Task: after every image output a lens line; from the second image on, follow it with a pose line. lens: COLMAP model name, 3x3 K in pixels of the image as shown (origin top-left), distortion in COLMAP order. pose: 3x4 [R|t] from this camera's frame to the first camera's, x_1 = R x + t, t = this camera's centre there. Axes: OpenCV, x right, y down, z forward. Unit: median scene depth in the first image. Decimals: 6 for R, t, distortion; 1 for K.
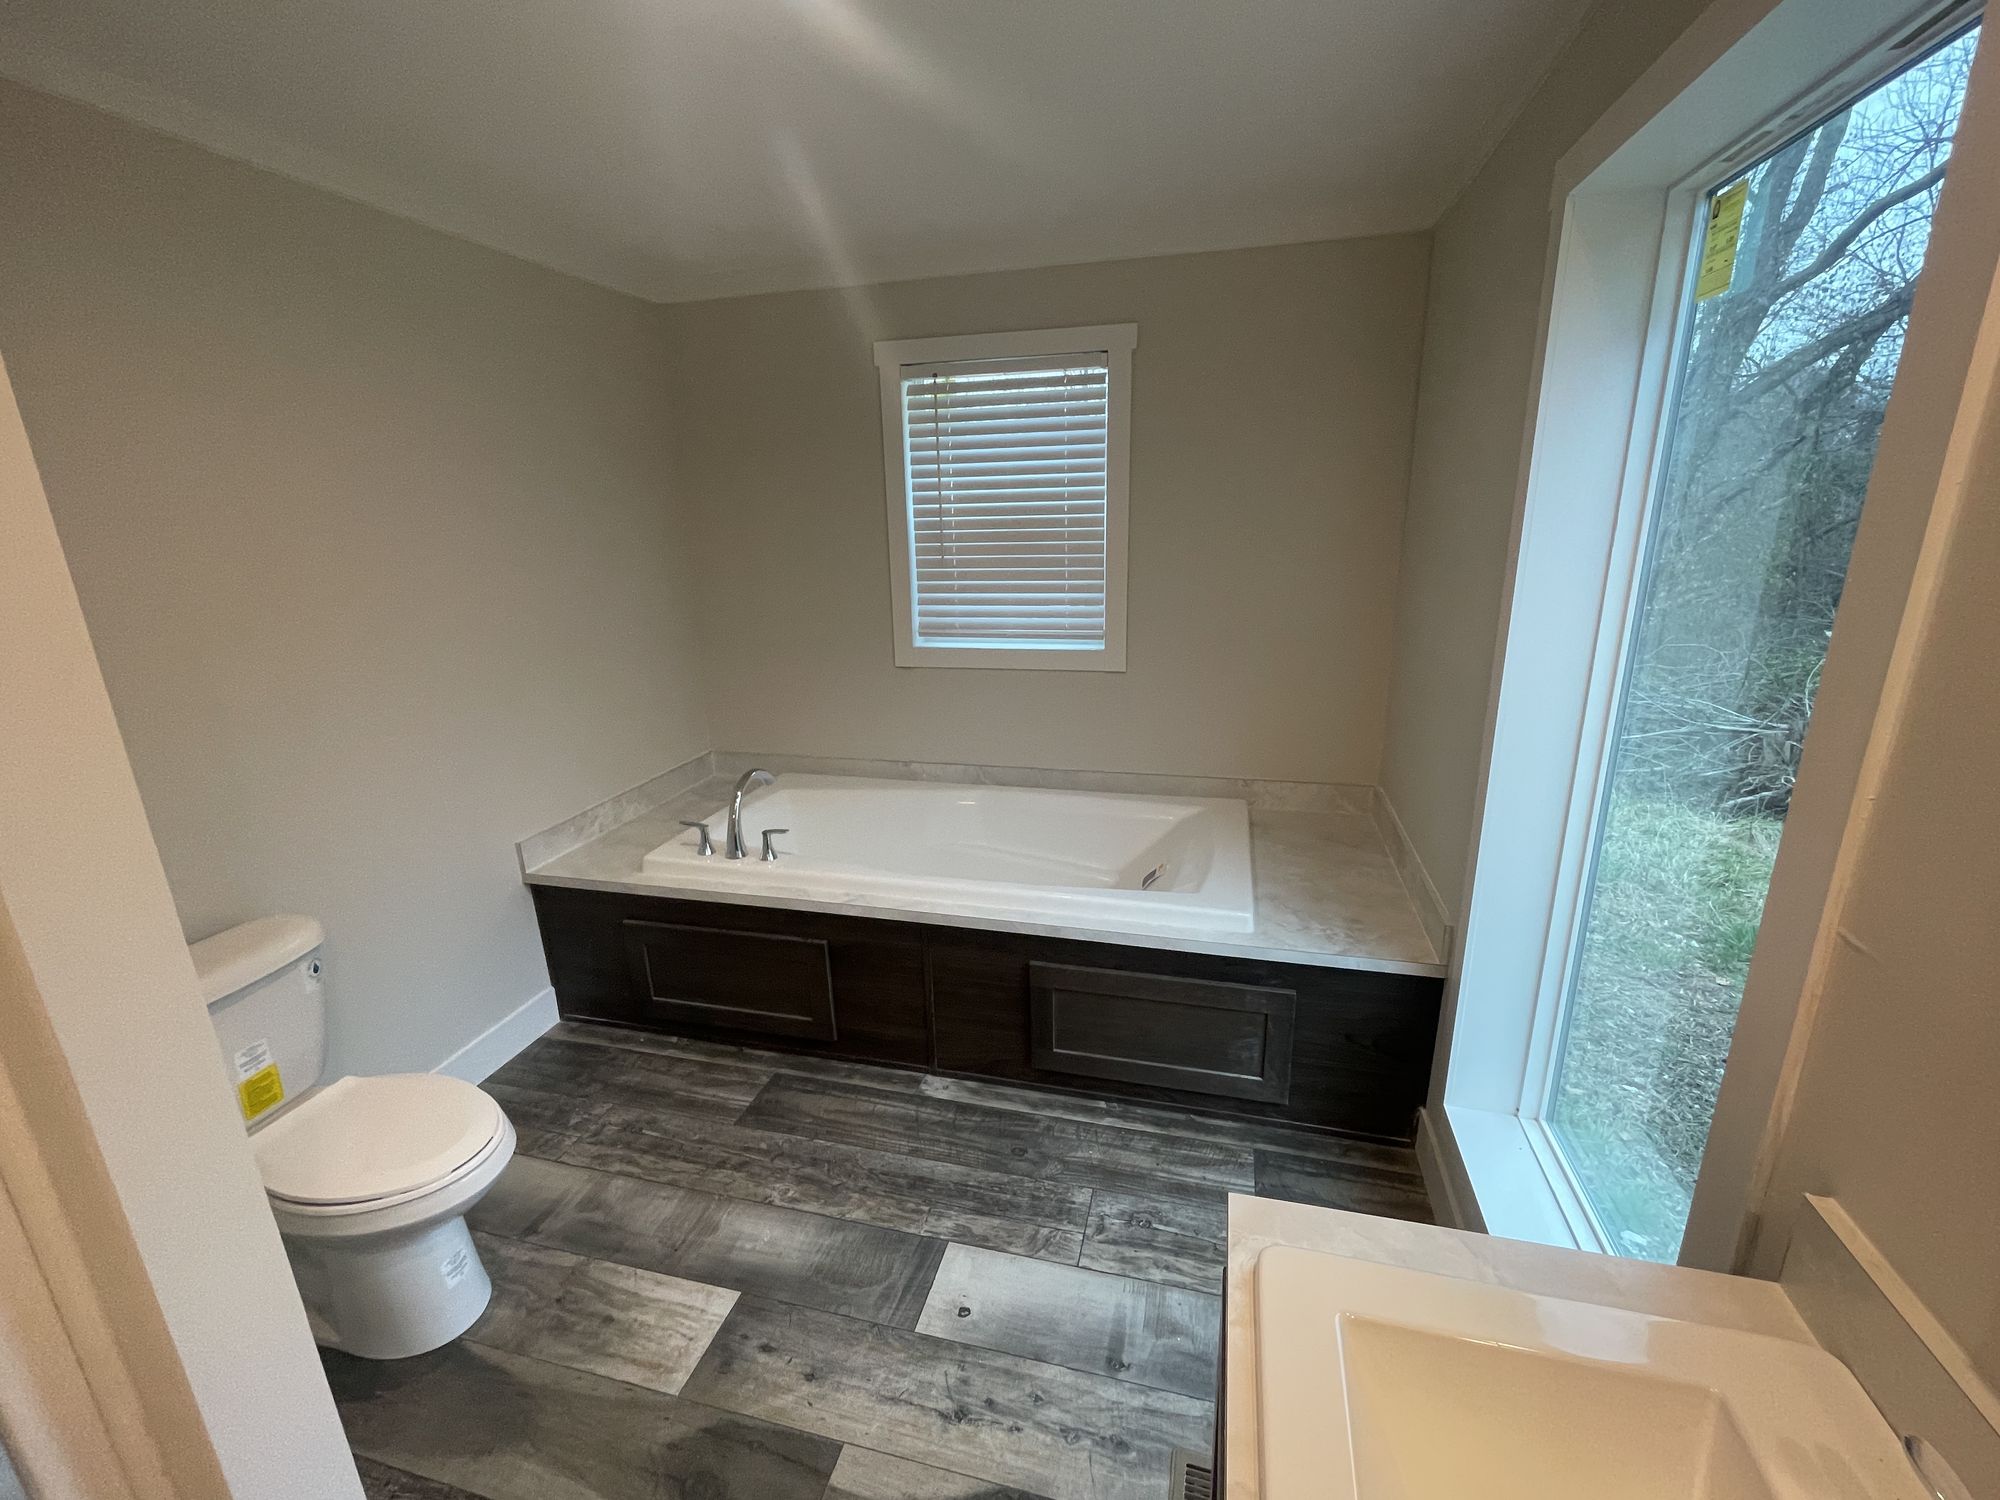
lens RADIAL K [[843.3, 0, 997.4], [0, 843.3, 754.6], [0, 0, 1]] dist [-0.002619, -0.000494]
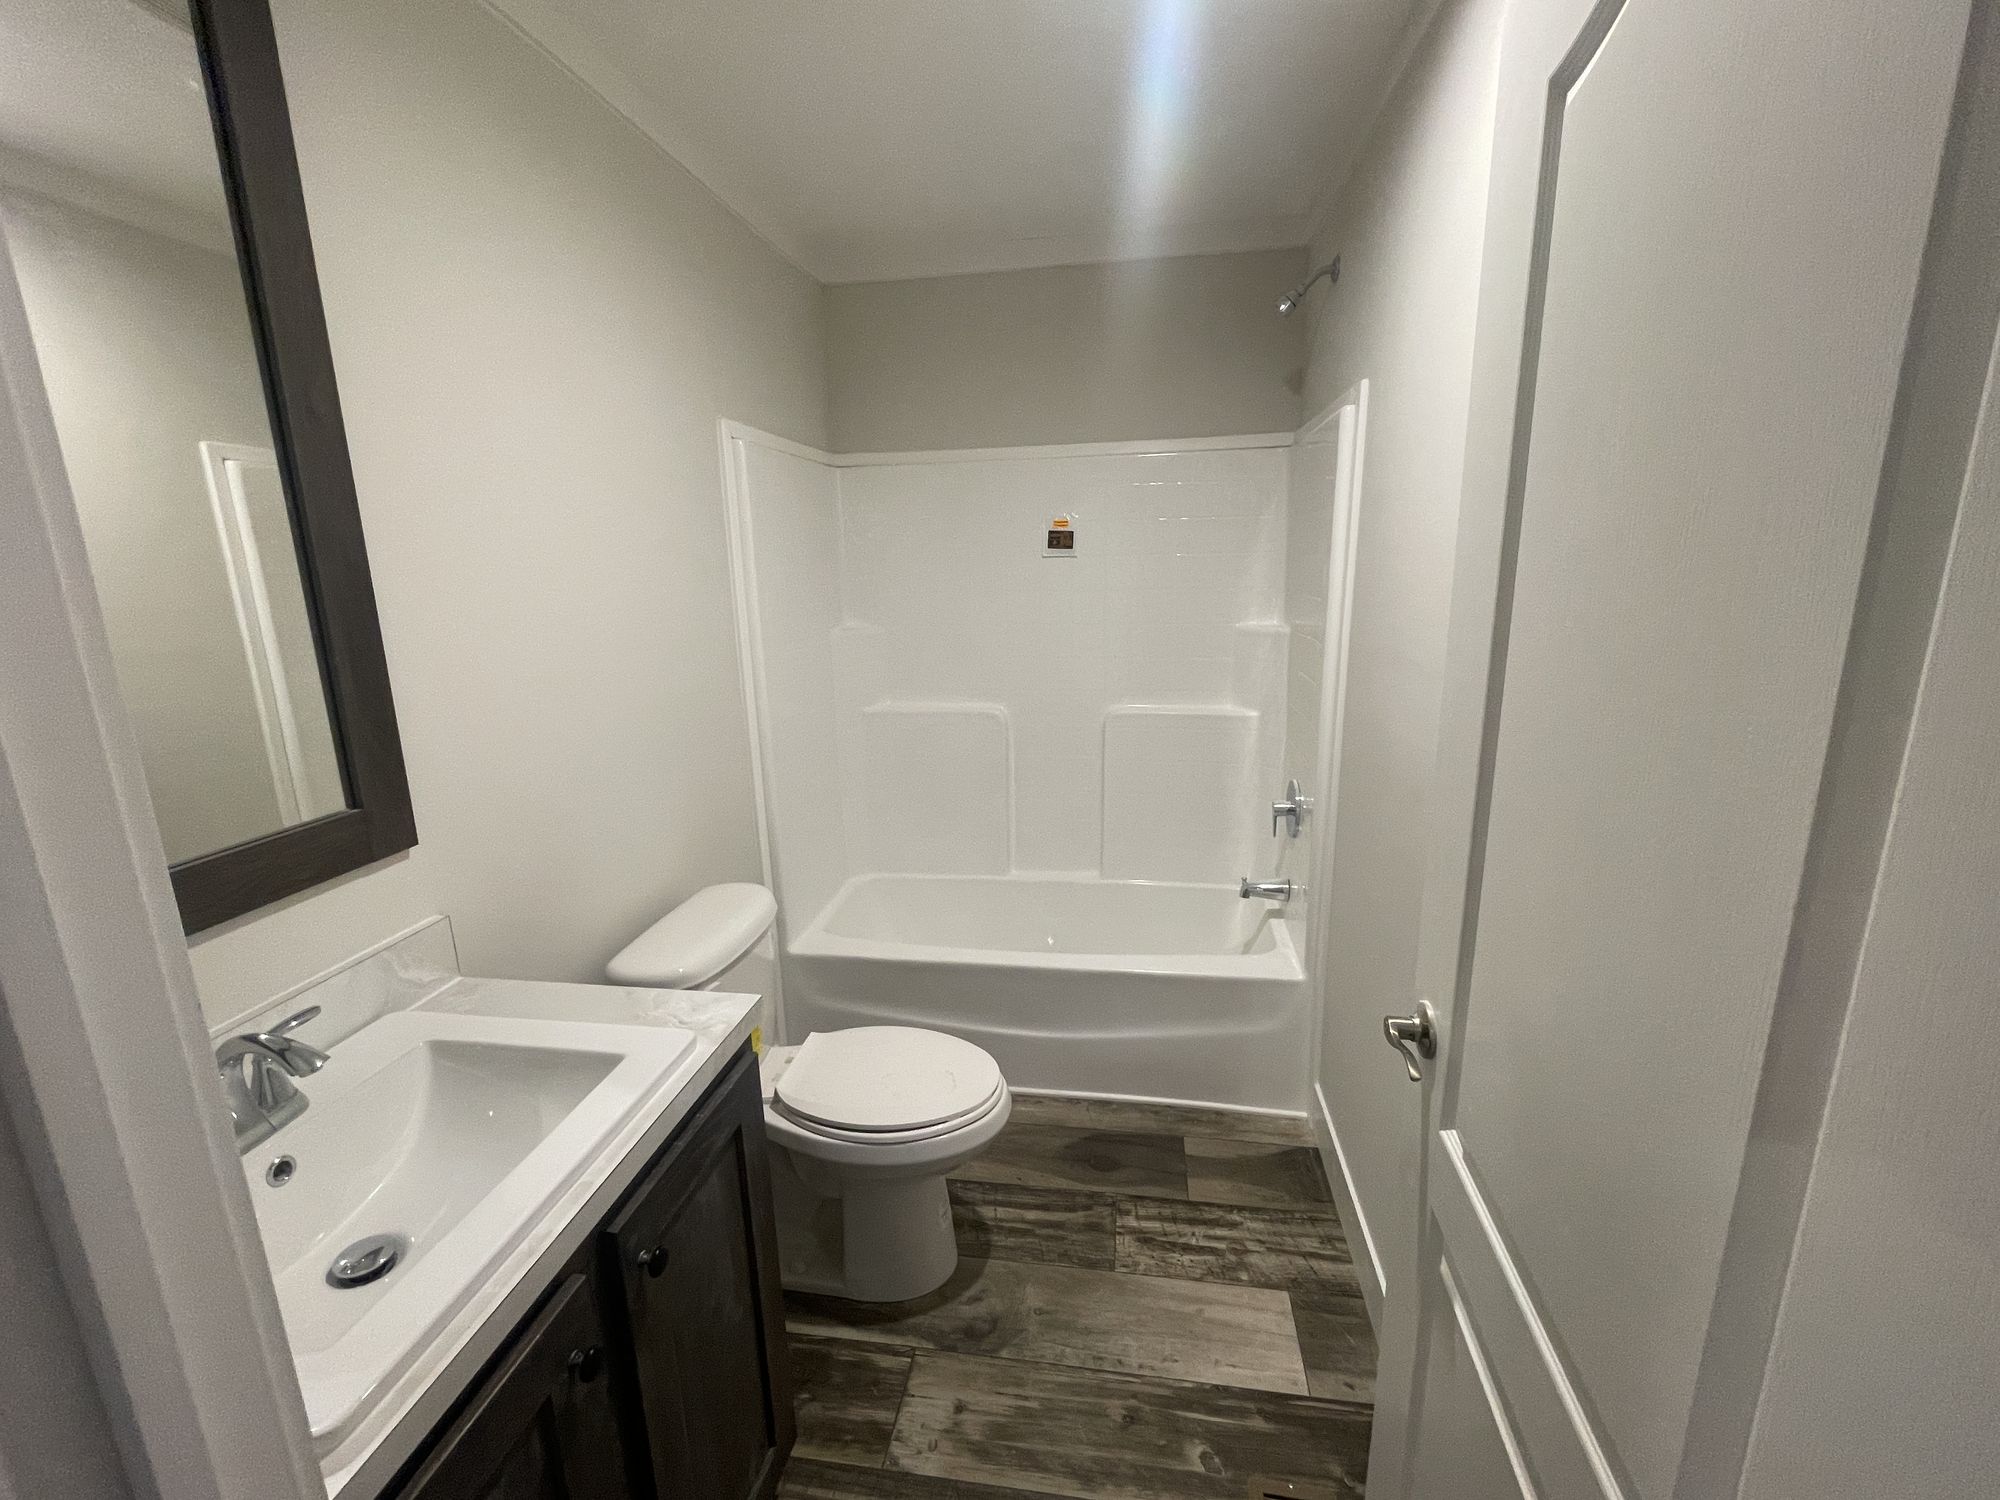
lens RADIAL K [[843.3, 0, 1002.0], [0, 843.3, 748.1], [0, 0, 1]] dist [-0.002619, -0.000494]
pose [[0.994156, -0.022648, 0.105548, -0.064202], [0.028552, 0.998091, -0.054773, -0.067508], [-0.104106, 0.057466, 0.992905, 0.369802]]
